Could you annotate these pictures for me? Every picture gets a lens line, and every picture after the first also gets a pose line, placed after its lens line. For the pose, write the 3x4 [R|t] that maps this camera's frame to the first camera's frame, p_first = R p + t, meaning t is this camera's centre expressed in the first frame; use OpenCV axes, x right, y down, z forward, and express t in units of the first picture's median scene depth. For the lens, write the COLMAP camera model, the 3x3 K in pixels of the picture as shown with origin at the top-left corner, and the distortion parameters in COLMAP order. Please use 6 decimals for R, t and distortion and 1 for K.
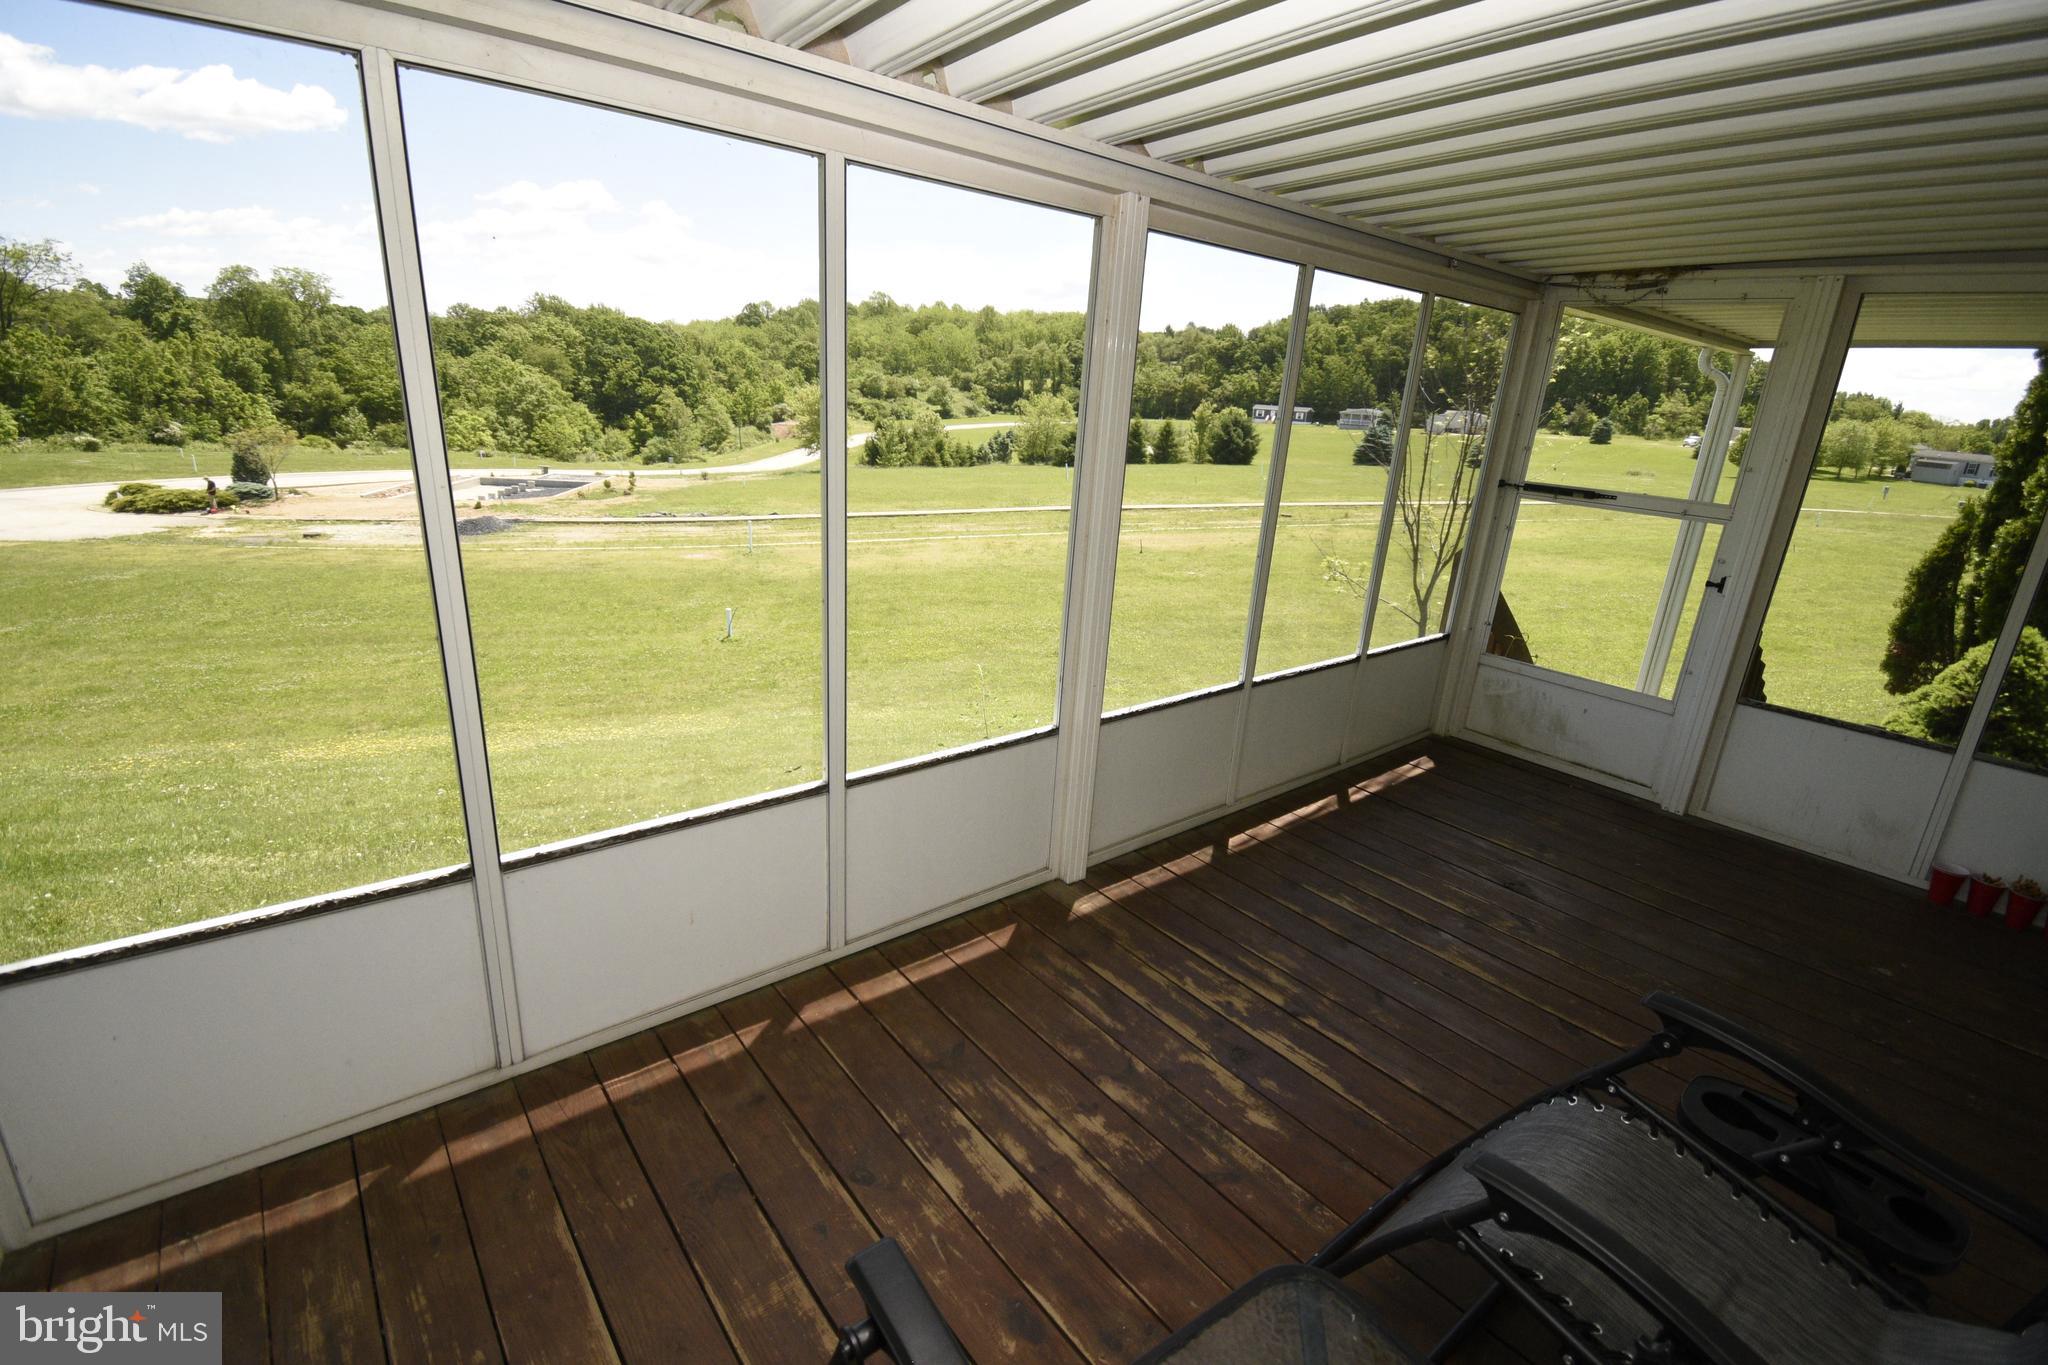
lens RADIAL K [[876.8, 0, 1025.4], [0, 876.8, 756.0], [0, 0, 1]] dist [0.018201, -0.021502]
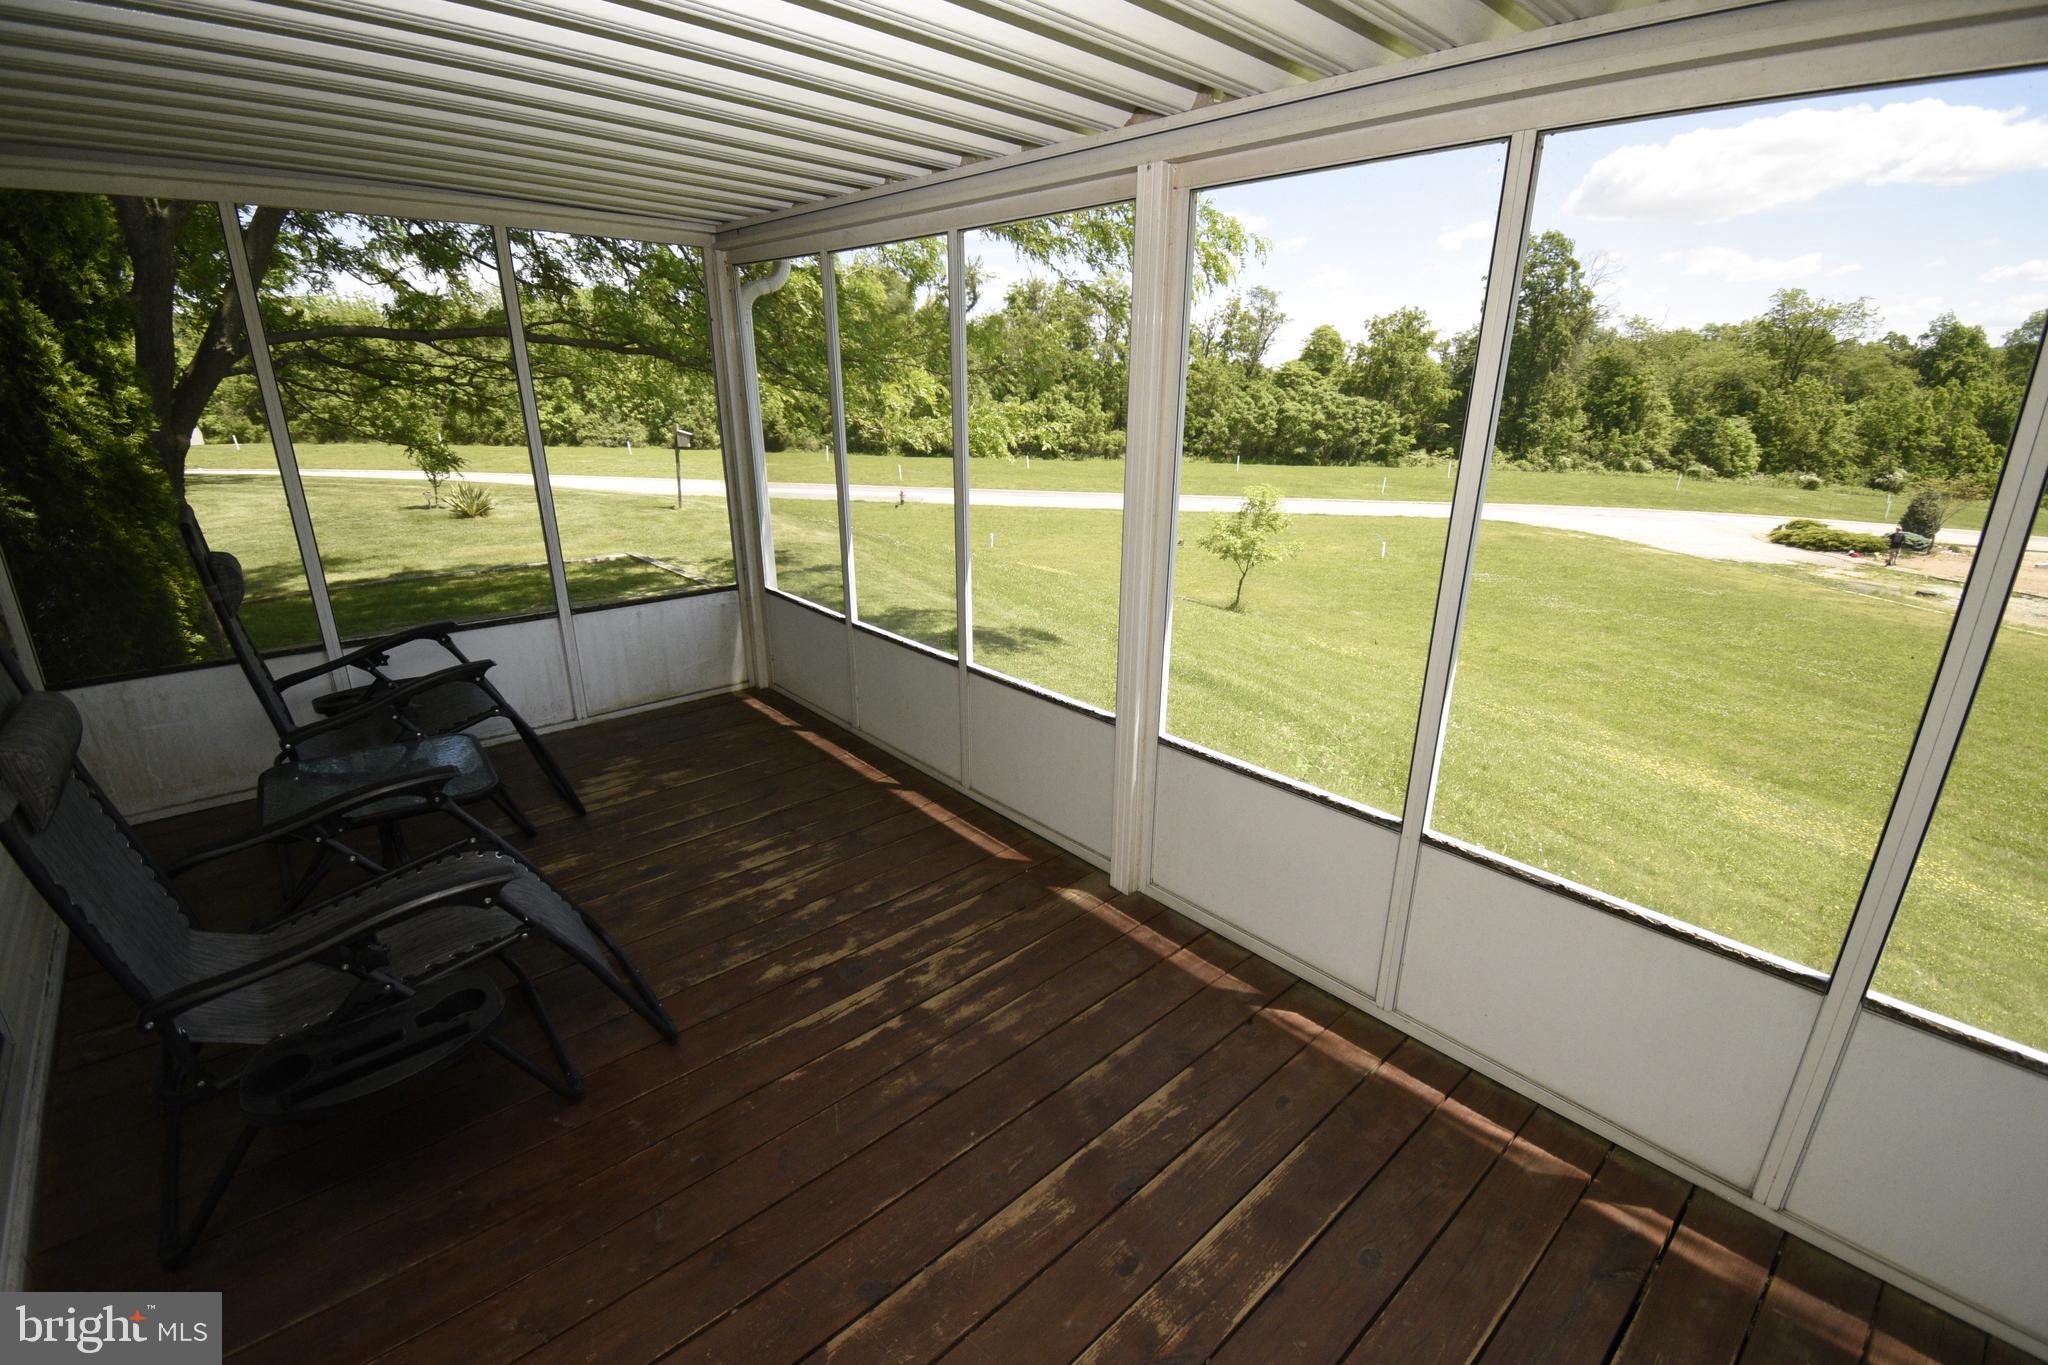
lens RADIAL K [[893.6, 0, 1024.0], [0, 893.6, 682.5], [0, 0, 1]] dist [0.000251, -0.000891]
pose [[0.059673, 0.269555, -0.961134, 0.826307], [-0.392408, 0.891668, 0.225709, -0.211777], [0.917853, 0.363688, 0.158984, 0.597606]]
